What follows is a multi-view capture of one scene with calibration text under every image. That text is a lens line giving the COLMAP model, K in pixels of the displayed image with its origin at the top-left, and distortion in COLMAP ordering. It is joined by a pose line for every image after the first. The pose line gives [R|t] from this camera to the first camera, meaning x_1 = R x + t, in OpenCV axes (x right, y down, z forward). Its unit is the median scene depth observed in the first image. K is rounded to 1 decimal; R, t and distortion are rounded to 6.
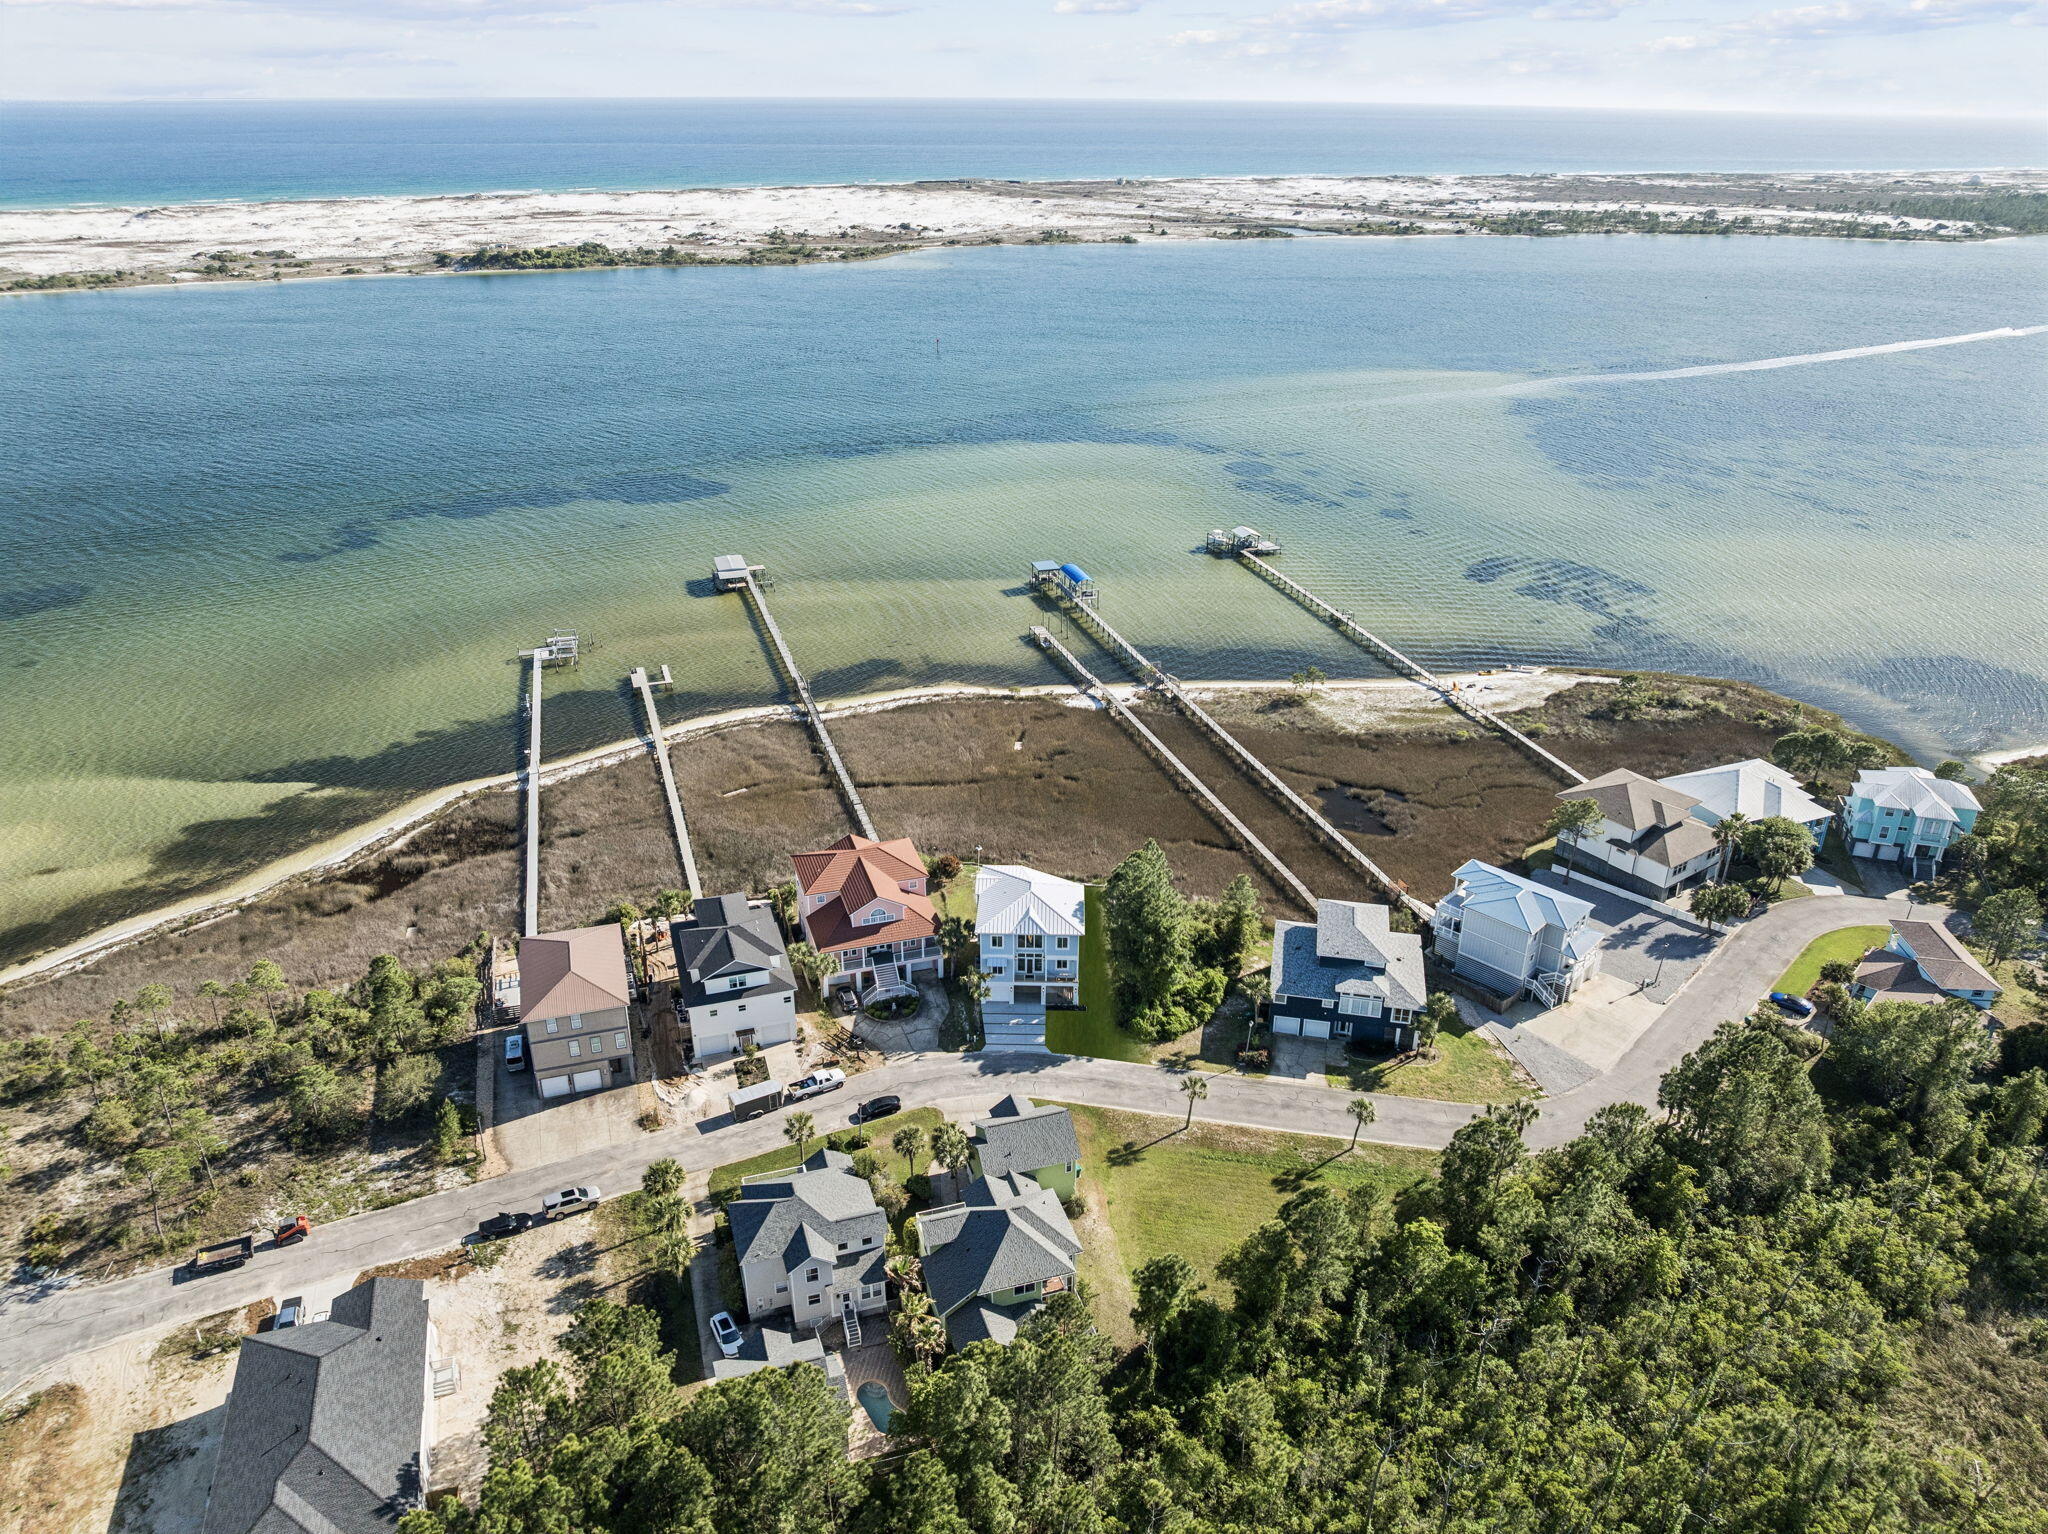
lens RADIAL K [[1439.6, 0, 1029.0], [0, 1439.6, 751.3], [0, 0, 1]] dist [-0.044358, 0.016278]
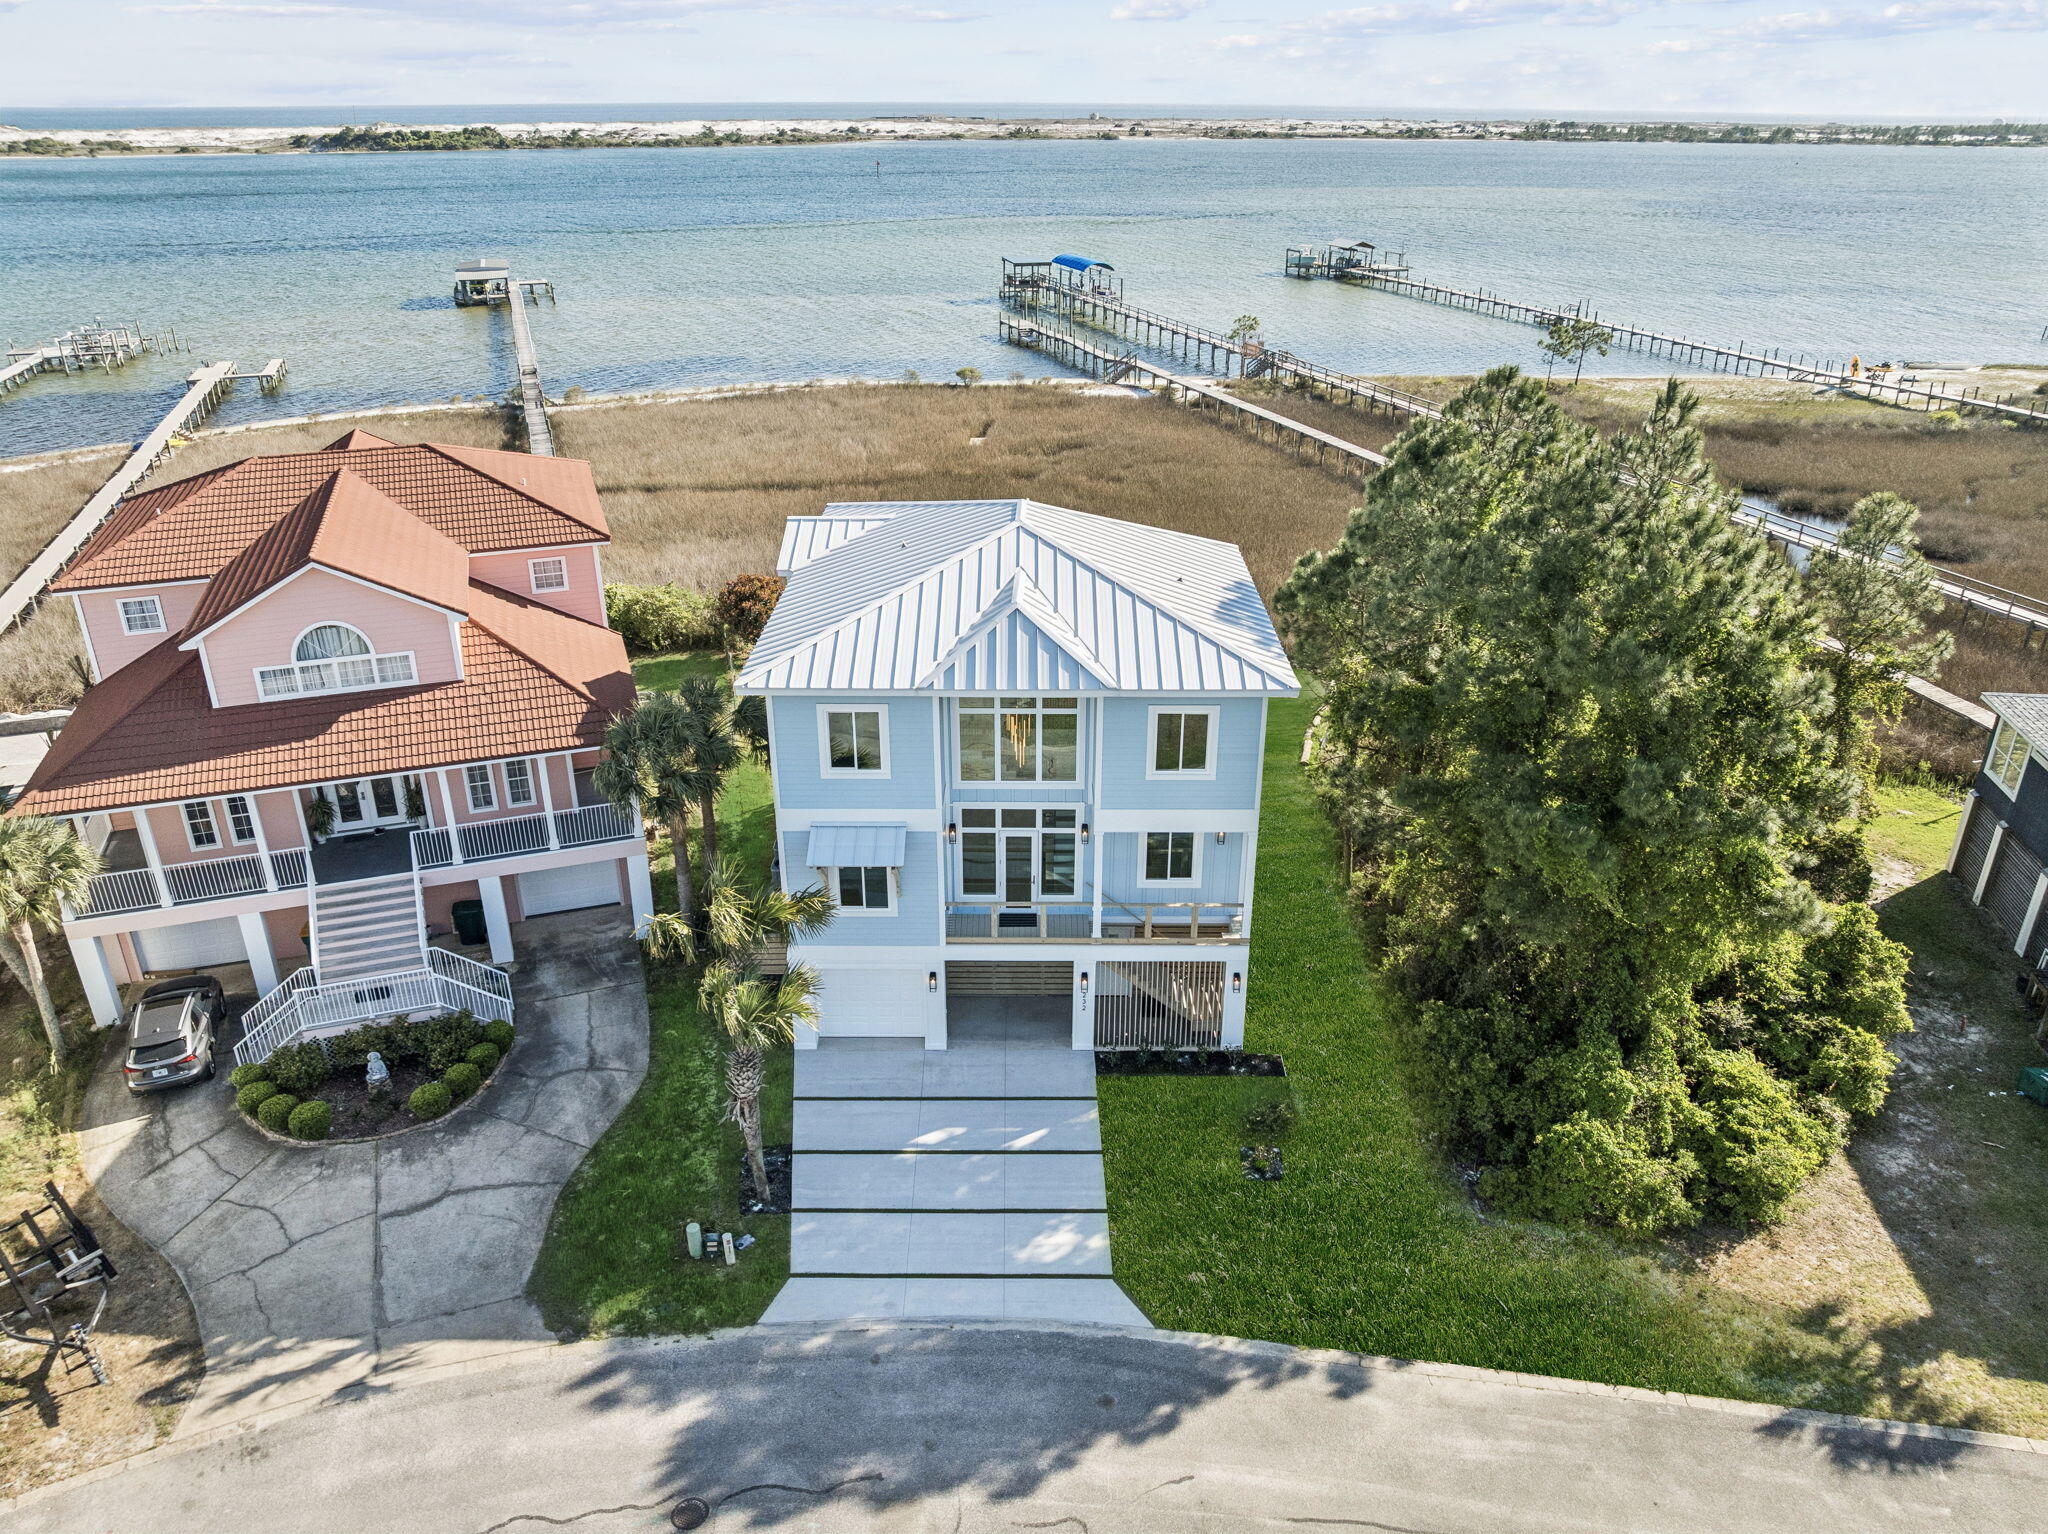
lens RADIAL K [[1439.6, 0, 1030.3], [0, 1439.6, 763.7], [0, 0, 1]] dist [-0.044358, 0.016278]
pose [[0.999729, -0.011852, 0.020058, -0.001409], [0.011775, 0.999923, 0.003965, 0.111120], [-0.020103, -0.003728, 0.999791, 0.658748]]
